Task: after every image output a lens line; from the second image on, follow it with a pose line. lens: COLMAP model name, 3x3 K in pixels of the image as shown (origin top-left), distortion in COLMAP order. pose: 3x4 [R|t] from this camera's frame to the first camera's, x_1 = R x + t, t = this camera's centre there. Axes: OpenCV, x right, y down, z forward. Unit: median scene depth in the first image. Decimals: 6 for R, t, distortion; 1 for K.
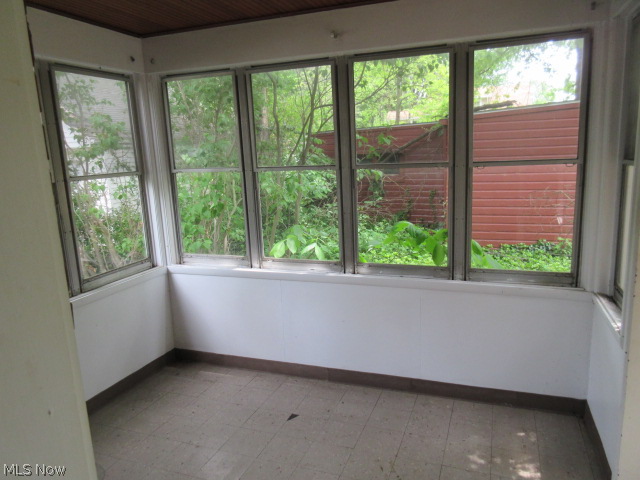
lens RADIAL K [[472.9, 0, 324.7], [0, 472.9, 241.1], [0, 0, 1]] dist [-0.005021, -0.007125]
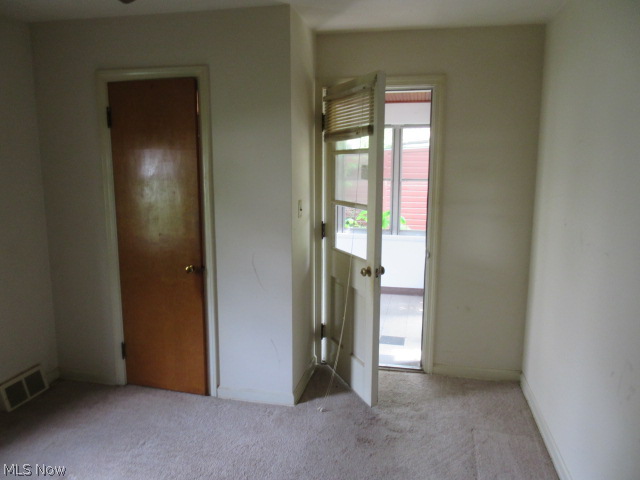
lens RADIAL K [[472.9, 0, 324.7], [0, 472.9, 241.1], [0, 0, 1]] dist [-0.005021, -0.007125]
pose [[0.989485, 0.015245, 0.143833, -0.323357], [-0.011536, 0.999580, -0.026586, 0.169161], [-0.144178, 0.024648, 0.989245, -1.025341]]
